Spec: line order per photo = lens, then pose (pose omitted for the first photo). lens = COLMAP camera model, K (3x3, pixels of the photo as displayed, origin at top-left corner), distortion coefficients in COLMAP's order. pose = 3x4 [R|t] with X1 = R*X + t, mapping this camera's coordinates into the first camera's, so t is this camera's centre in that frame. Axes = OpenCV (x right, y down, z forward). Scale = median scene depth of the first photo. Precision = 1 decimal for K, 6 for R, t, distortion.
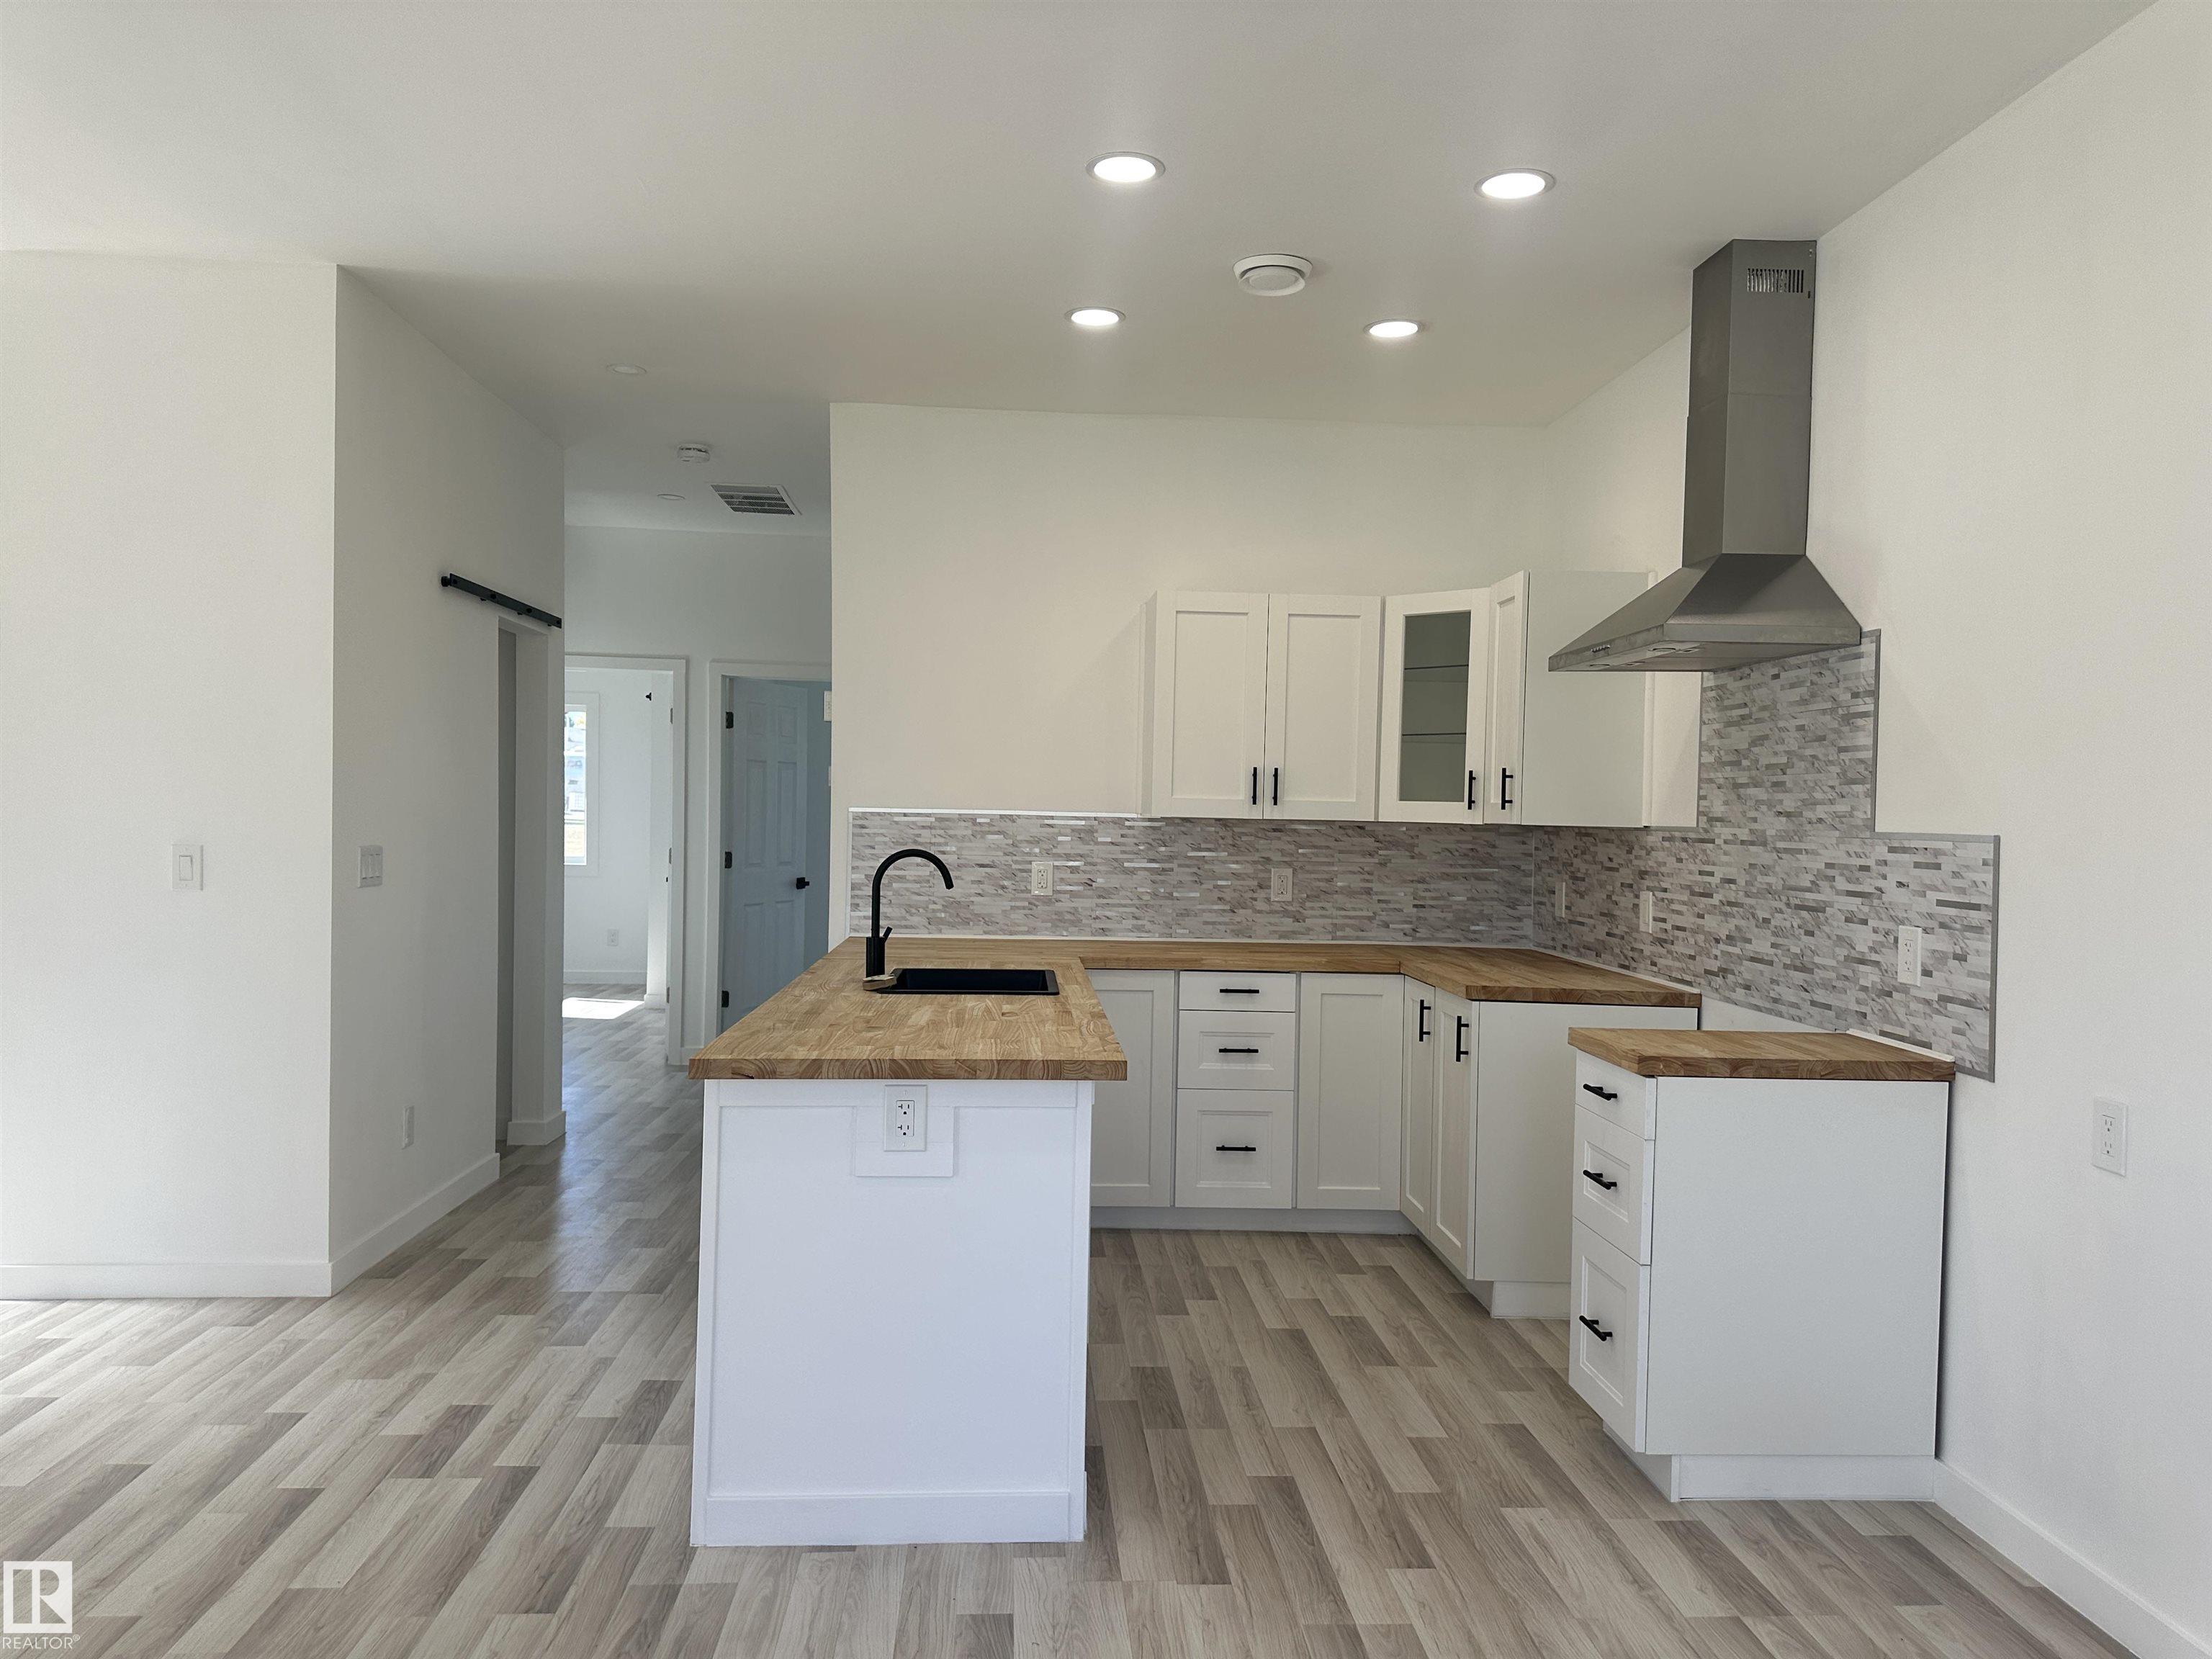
lens RADIAL K [[1560.4, 0, 1045.4], [0, 1560.4, 818.1], [0, 0, 1]] dist [0.059916, -0.069899]
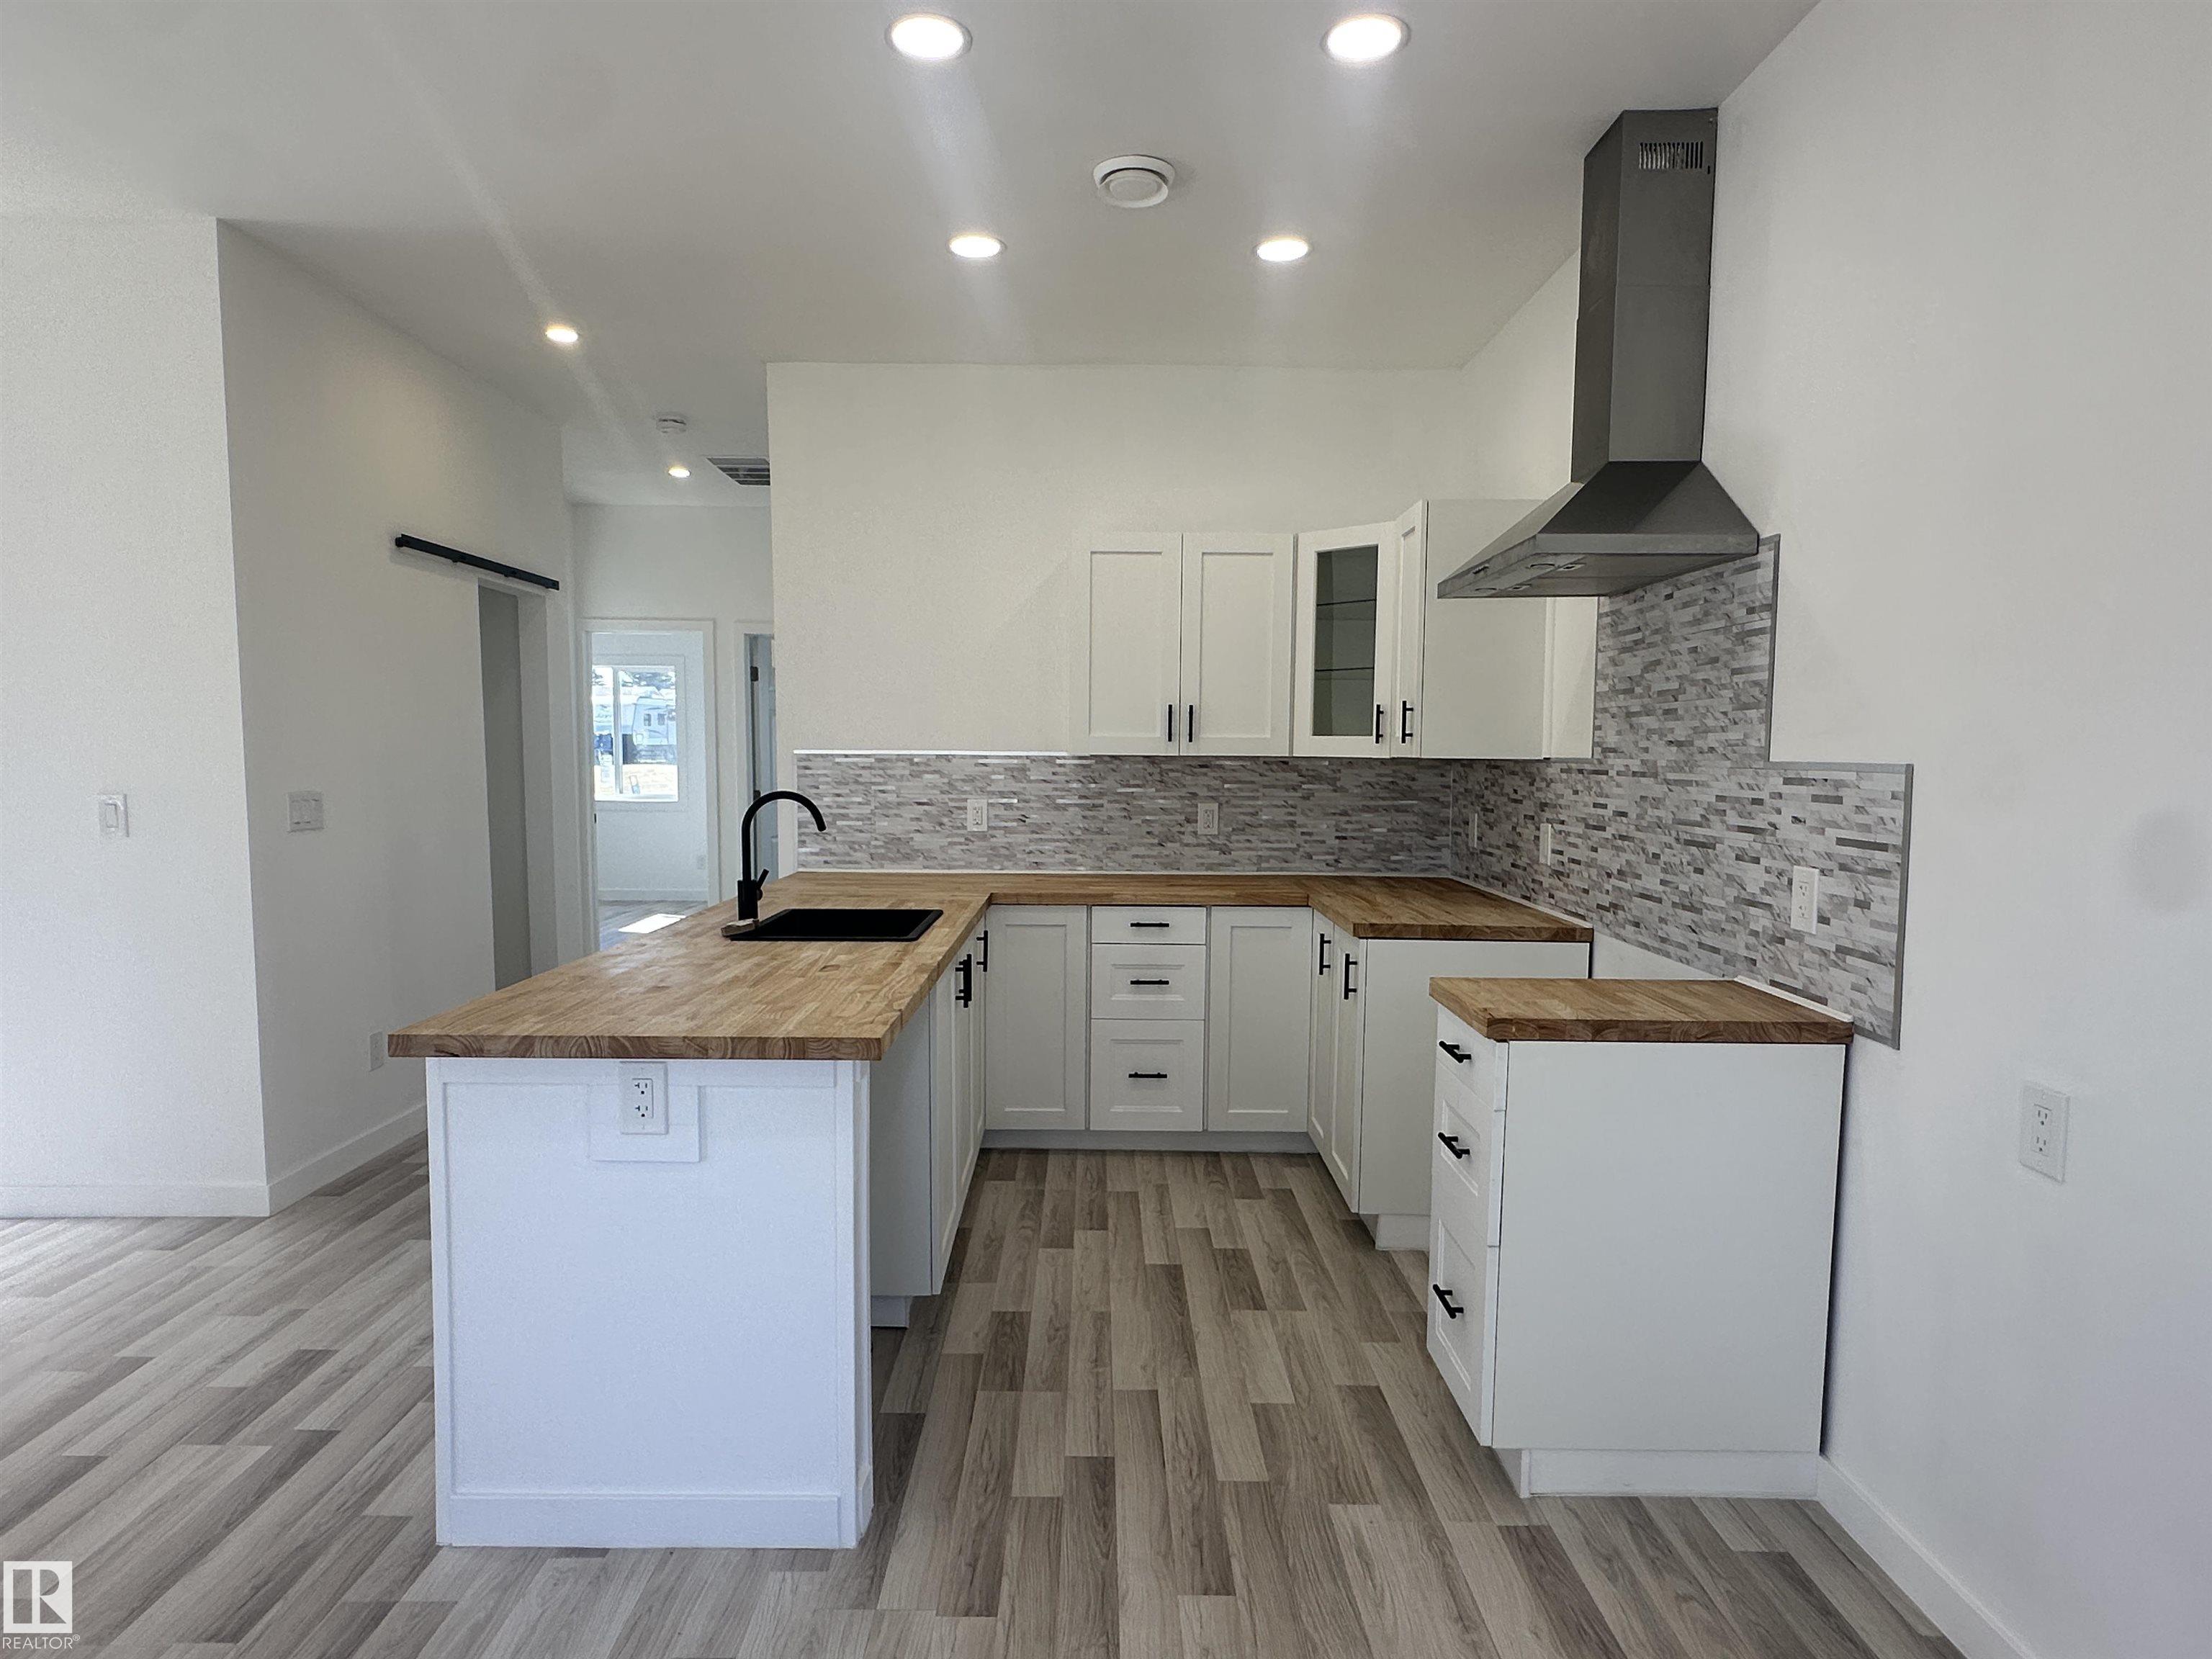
lens RADIAL K [[1239.1, 0, 1054.9], [0, 1239.1, 829.7], [0, 0, 1]] dist [-0.015838, 0.013395]
pose [[0.998200, -0.009544, -0.059211, 0.131790], [0.012933, 0.998283, 0.057123, 0.001851], [0.058564, -0.057786, 0.996610, 0.223888]]
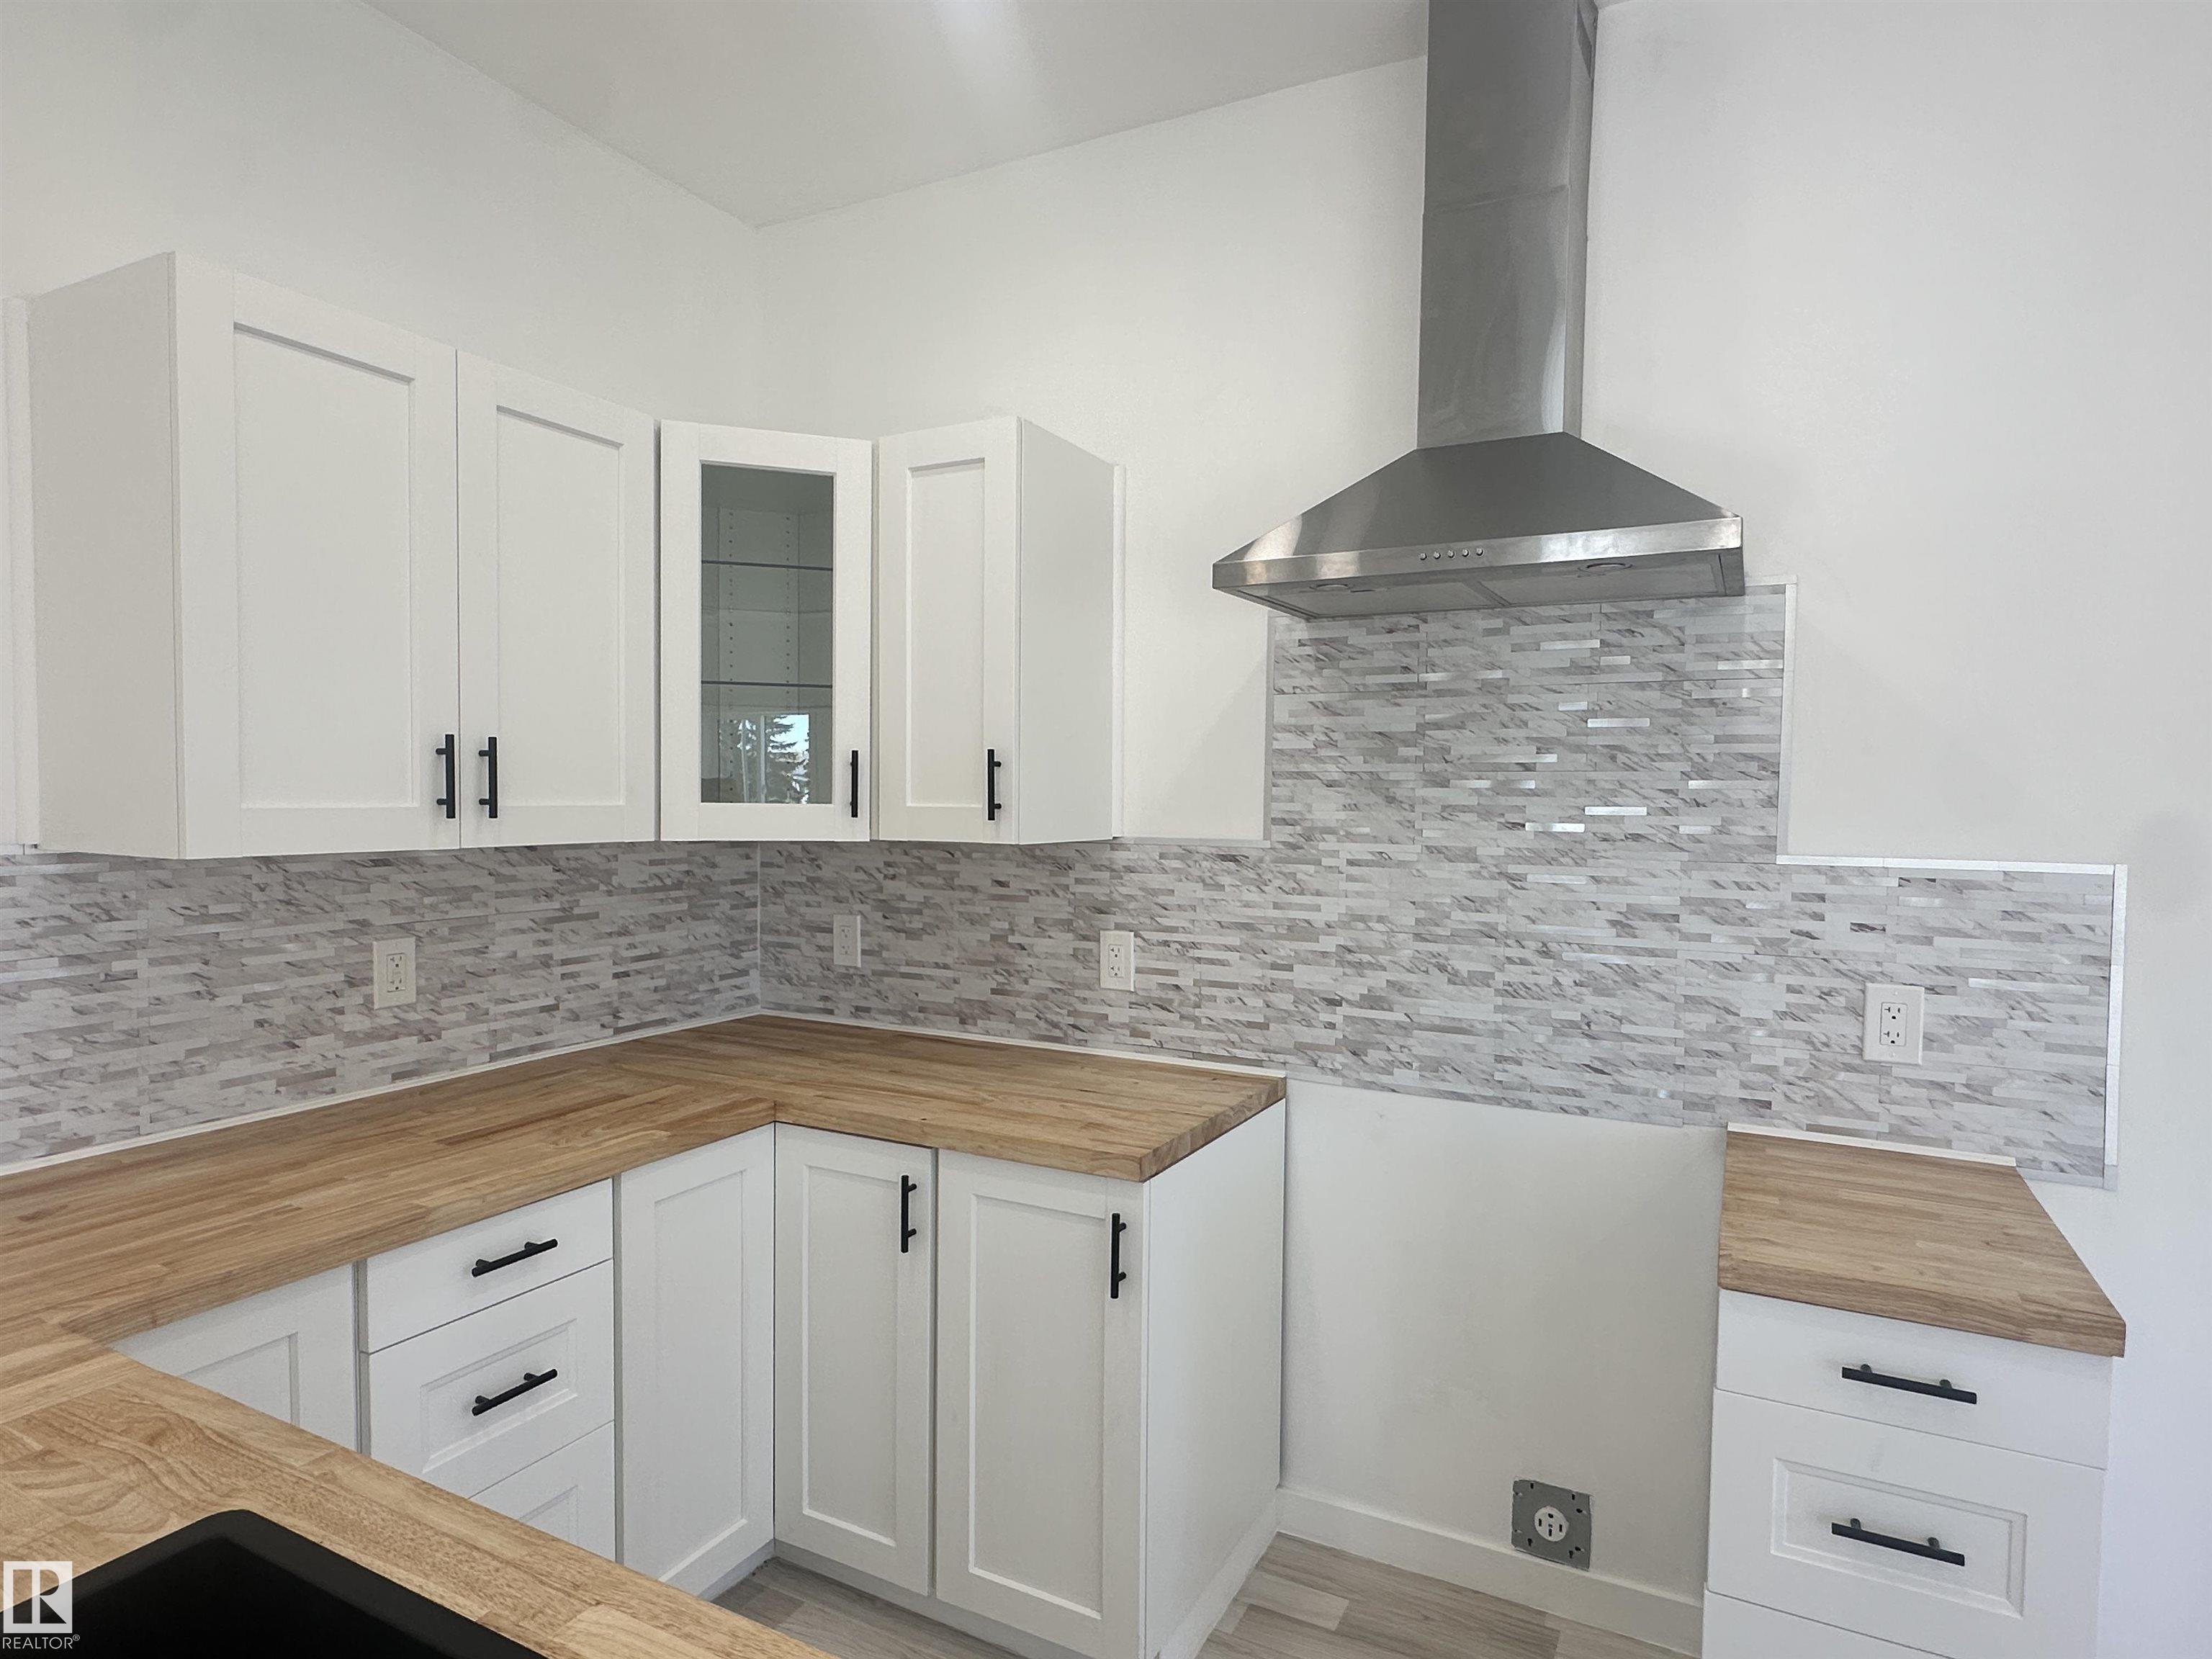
lens RADIAL K [[1239.1, 0, 1133.5], [0, 1239.1, 841.5], [0, 0, 1]] dist [-0.015838, 0.013395]
pose [[0.489832, -0.049154, 0.870430, -0.098583], [0.006228, 0.998581, 0.052886, -0.024395], [-0.871795, -0.020484, 0.489443, 0.814192]]
